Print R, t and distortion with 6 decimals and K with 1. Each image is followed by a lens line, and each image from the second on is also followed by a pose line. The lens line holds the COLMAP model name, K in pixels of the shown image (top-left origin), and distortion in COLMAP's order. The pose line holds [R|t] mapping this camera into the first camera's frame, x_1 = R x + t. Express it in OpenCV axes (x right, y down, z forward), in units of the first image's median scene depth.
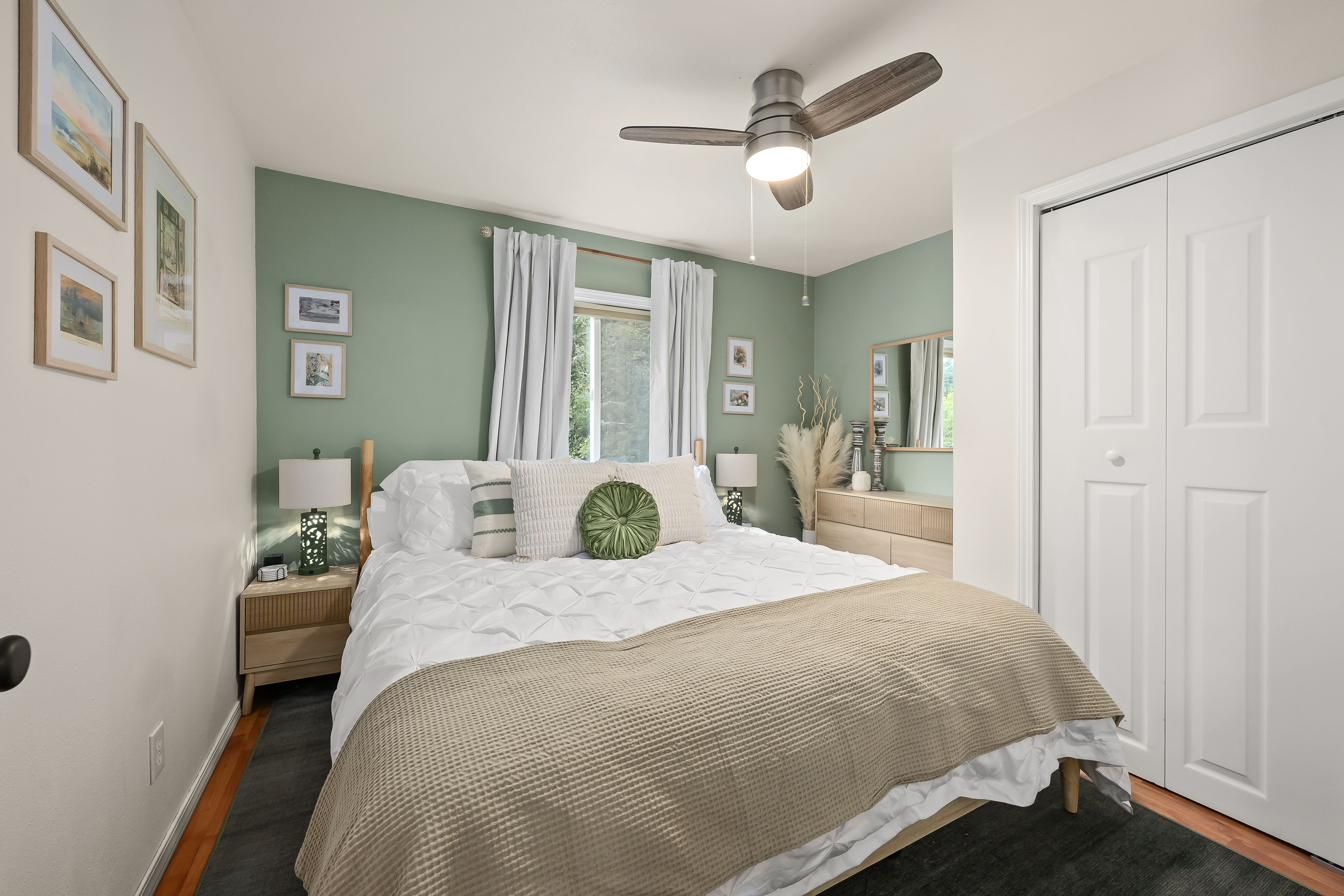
lens RADIAL K [[543.3, 0, 675.0], [0, 543.3, 445.3], [0, 0, 1]] dist [-0.003045, -0.000065]
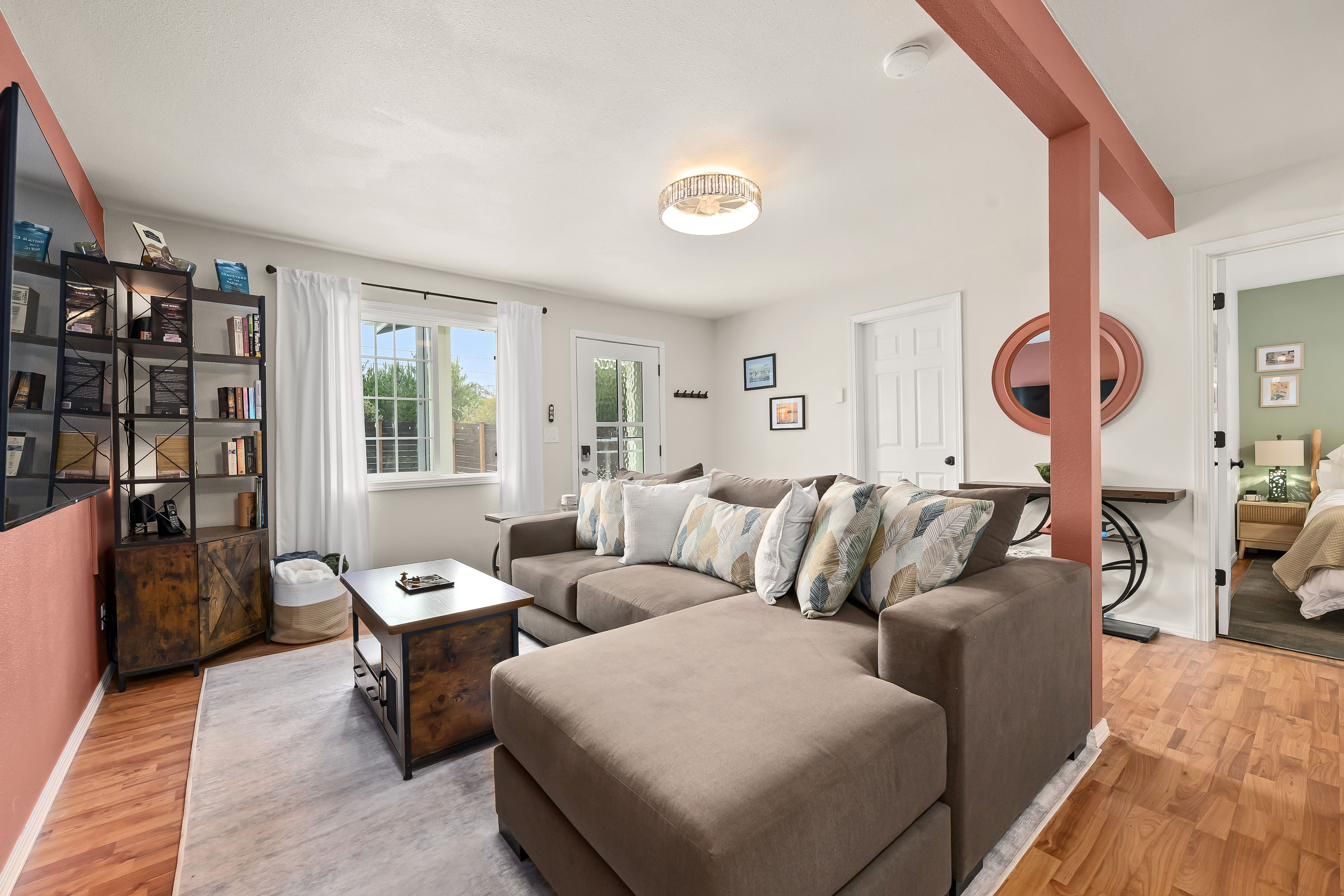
lens RADIAL K [[543.3, 0, 666.5], [0, 543.3, 447.2], [0, 0, 1]] dist [-0.003045, -0.000065]
pose [[0.182291, -0.000694, -0.983244, 0.764845], [0.006315, 0.999980, 0.000465, 0.034369], [0.983224, -0.006294, 0.182291, -1.377126]]
